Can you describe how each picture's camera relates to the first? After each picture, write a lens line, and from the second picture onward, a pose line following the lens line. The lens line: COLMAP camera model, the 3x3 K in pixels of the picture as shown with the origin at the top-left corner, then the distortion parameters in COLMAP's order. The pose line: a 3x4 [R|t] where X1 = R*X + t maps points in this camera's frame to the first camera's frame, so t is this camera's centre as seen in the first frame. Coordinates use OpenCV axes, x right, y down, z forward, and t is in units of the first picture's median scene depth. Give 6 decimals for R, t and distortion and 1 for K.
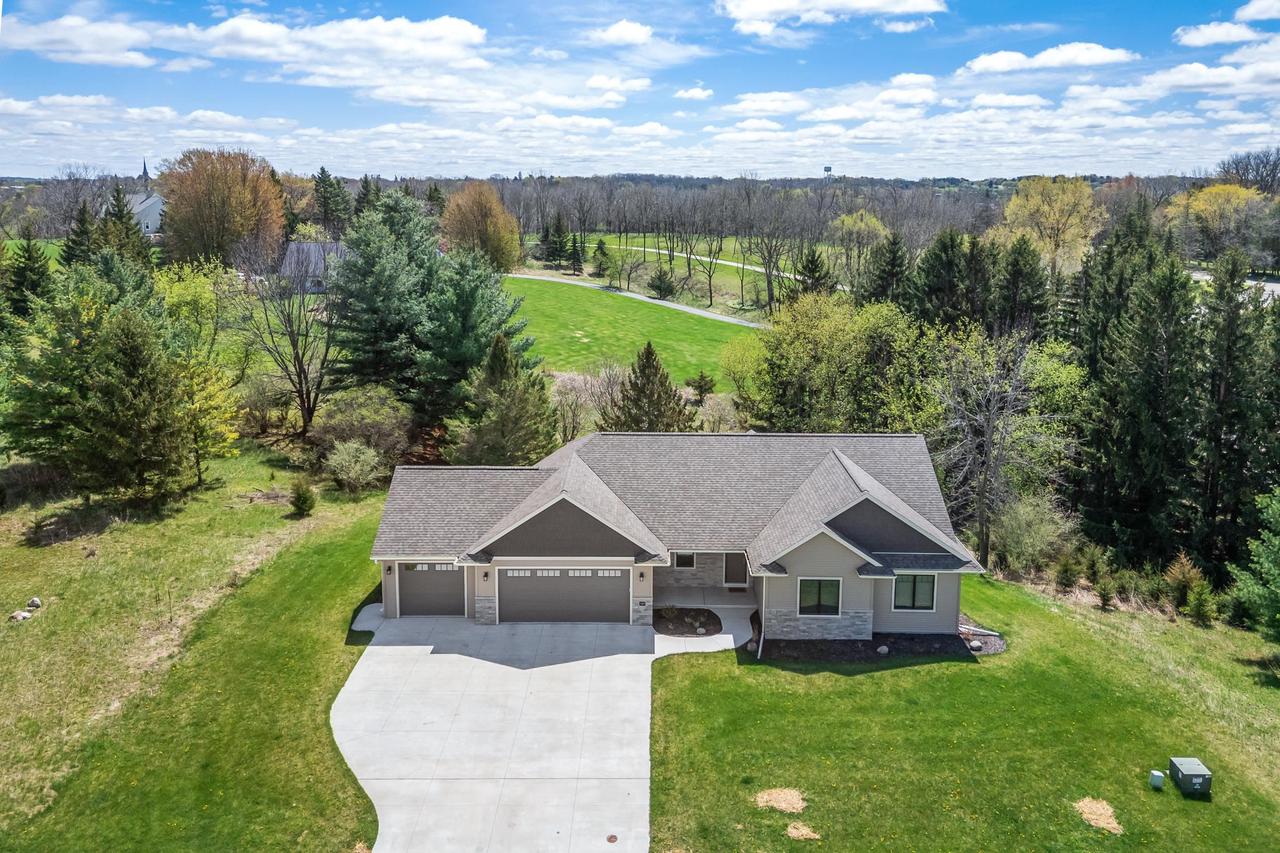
lens RADIAL K [[931.3, 0, 633.3], [0, 931.3, 533.9], [0, 0, 1]] dist [0.065552, -0.070800]
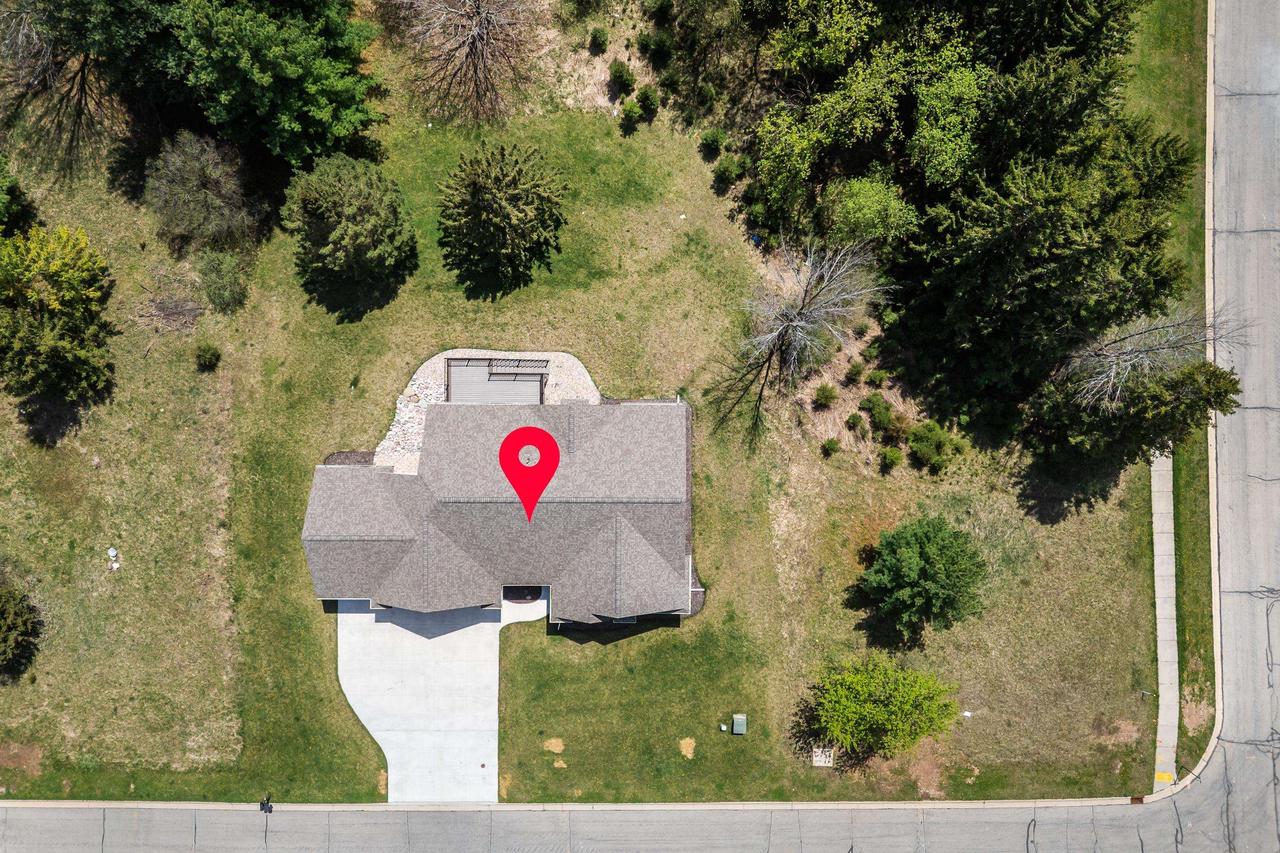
lens RADIAL K [[931.3, 0, 632.4], [0, 931.3, 424.5], [0, 0, 1]] dist [0.065552, -0.070800]
pose [[0.999800, -0.001181, -0.019942, 0.293950], [0.019468, 0.281476, 0.959371, -1.600634], [0.004480, -0.959567, 0.281443, 0.816071]]
